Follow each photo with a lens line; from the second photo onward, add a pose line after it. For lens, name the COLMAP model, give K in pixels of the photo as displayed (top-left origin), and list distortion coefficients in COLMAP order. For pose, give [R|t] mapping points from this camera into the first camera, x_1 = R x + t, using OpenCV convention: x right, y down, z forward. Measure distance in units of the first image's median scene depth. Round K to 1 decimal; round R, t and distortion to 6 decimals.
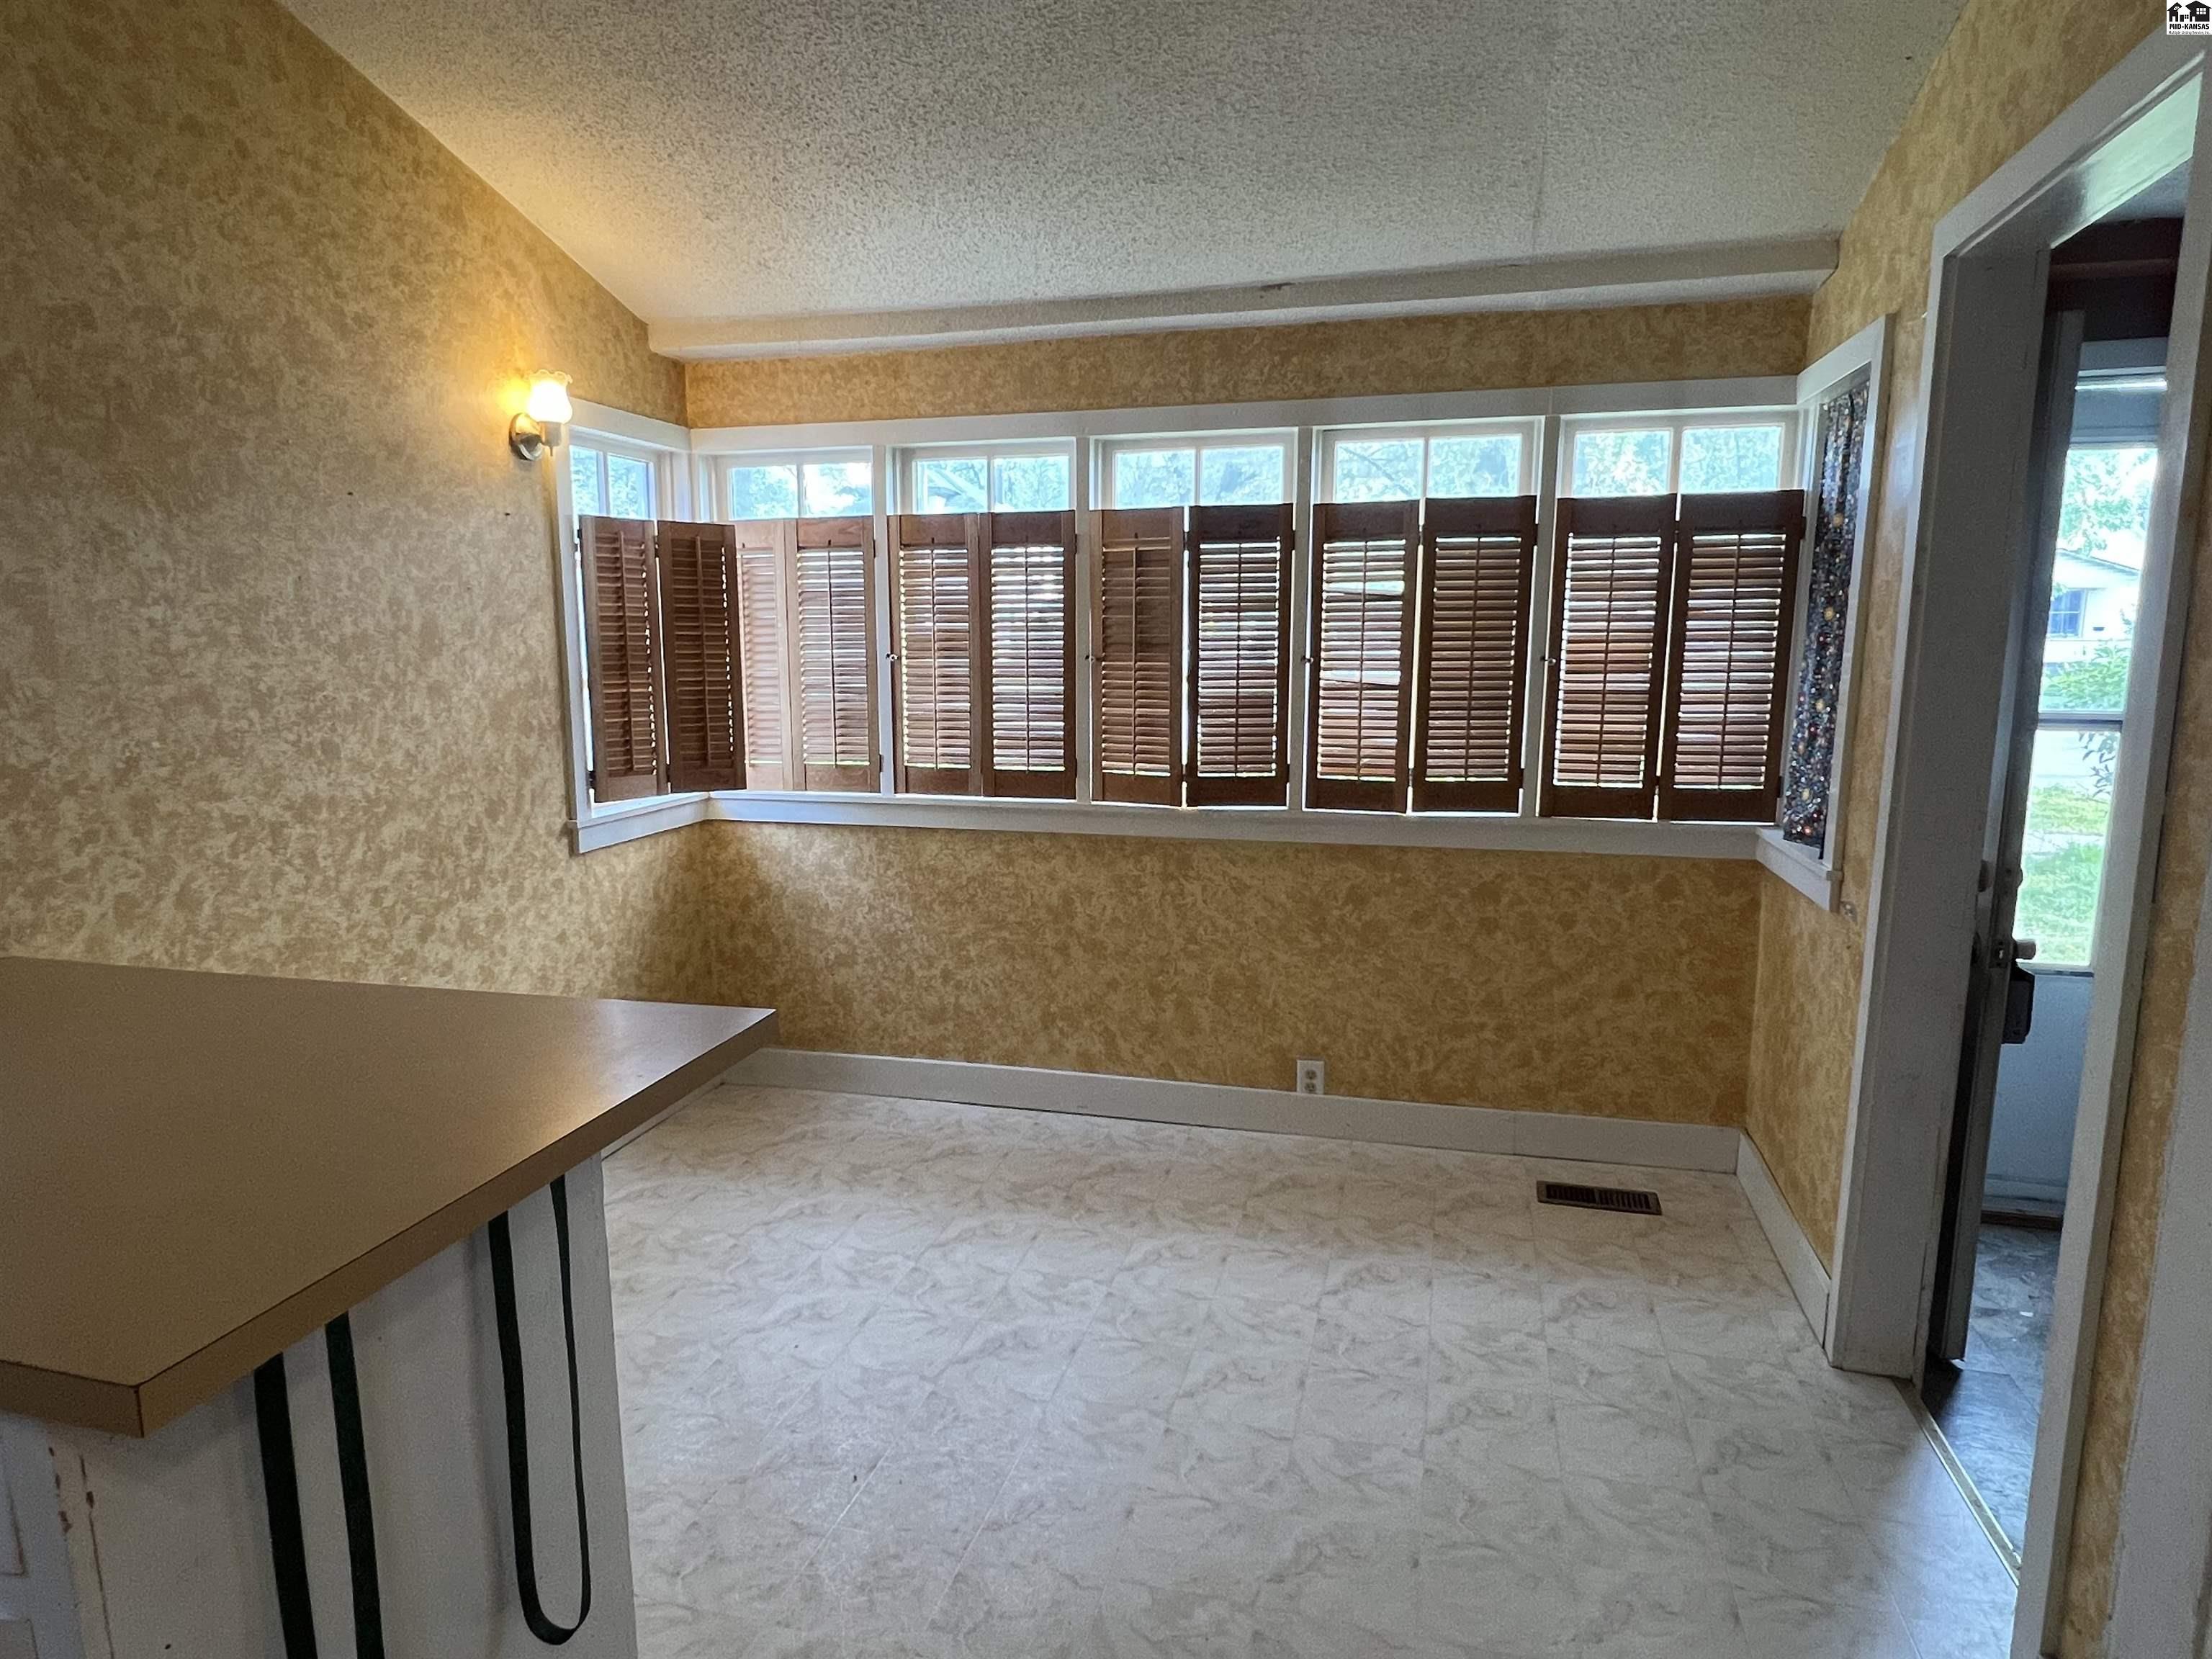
lens RADIAL K [[1369.1, 0, 1106.0], [0, 1369.1, 829.5], [0, 0, 1]] dist [0.017546, 0.001794]
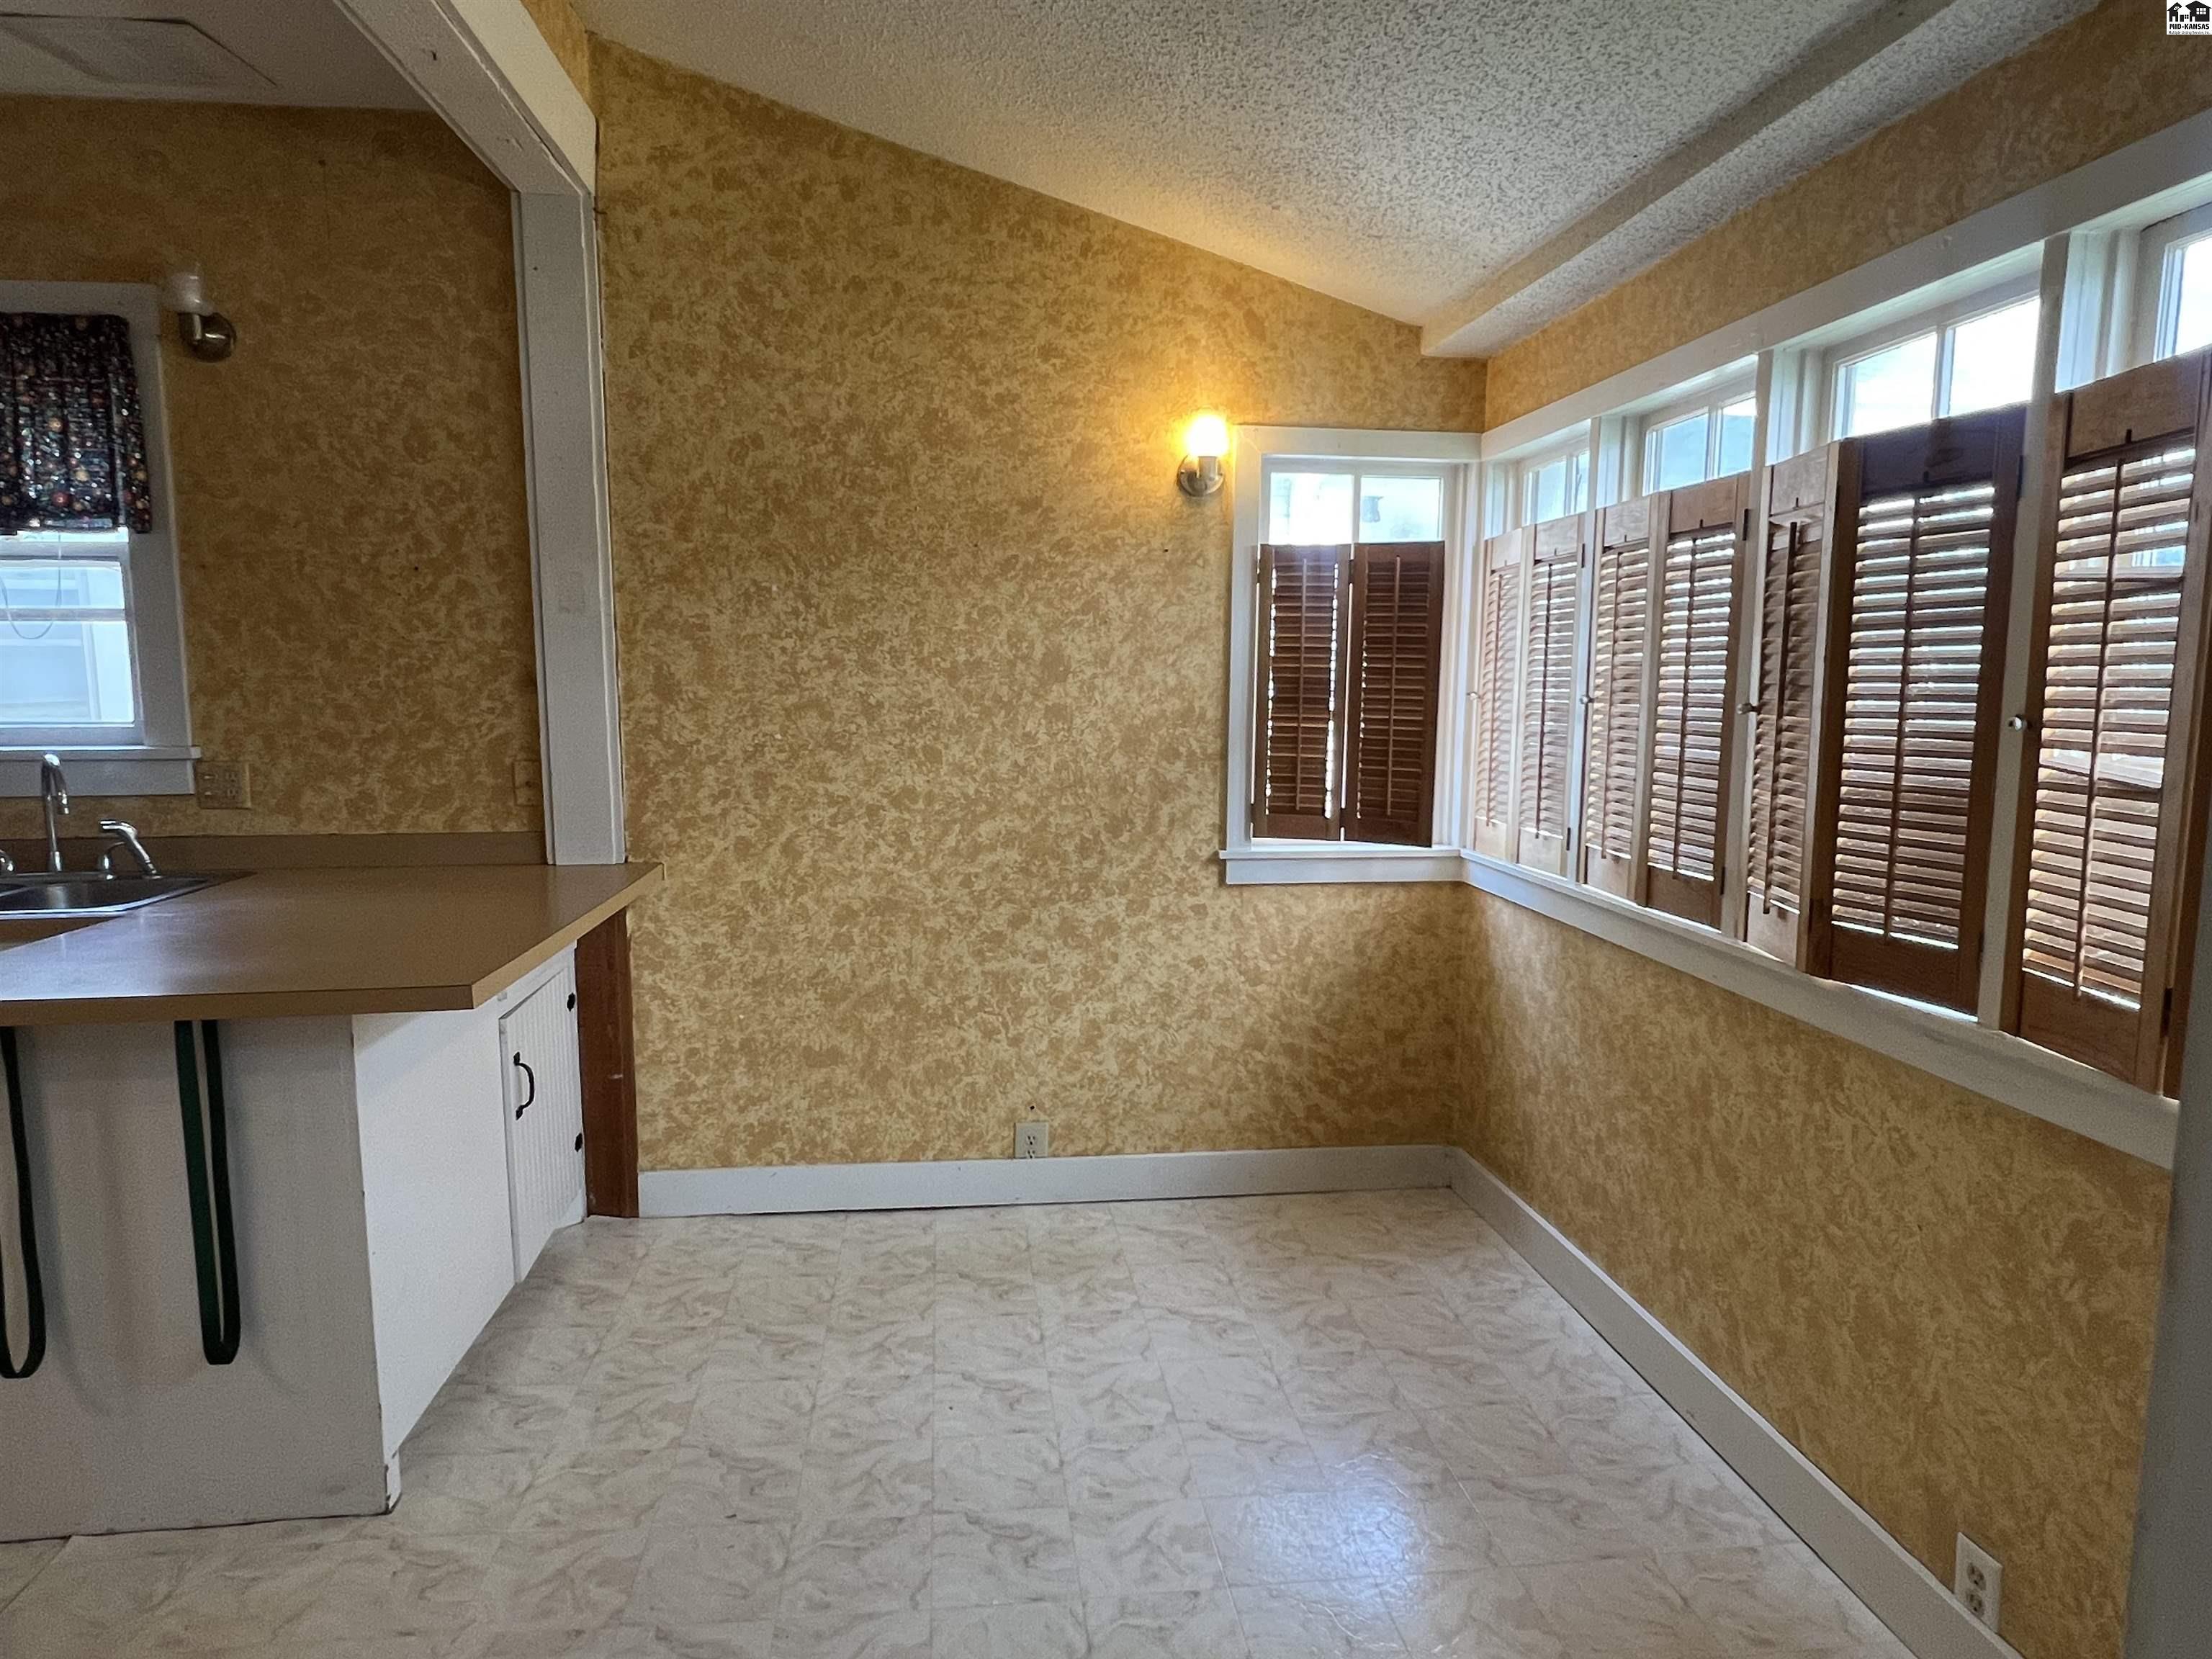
lens RADIAL K [[1369.1, 0, 1106.0], [0, 1369.1, 829.5], [0, 0, 1]] dist [0.017546, 0.001794]
pose [[0.355244, 0.114917, -0.927683, 0.605999], [-0.147369, 0.986889, 0.065818, -0.089603], [0.923084, 0.113330, 0.367522, 0.660531]]
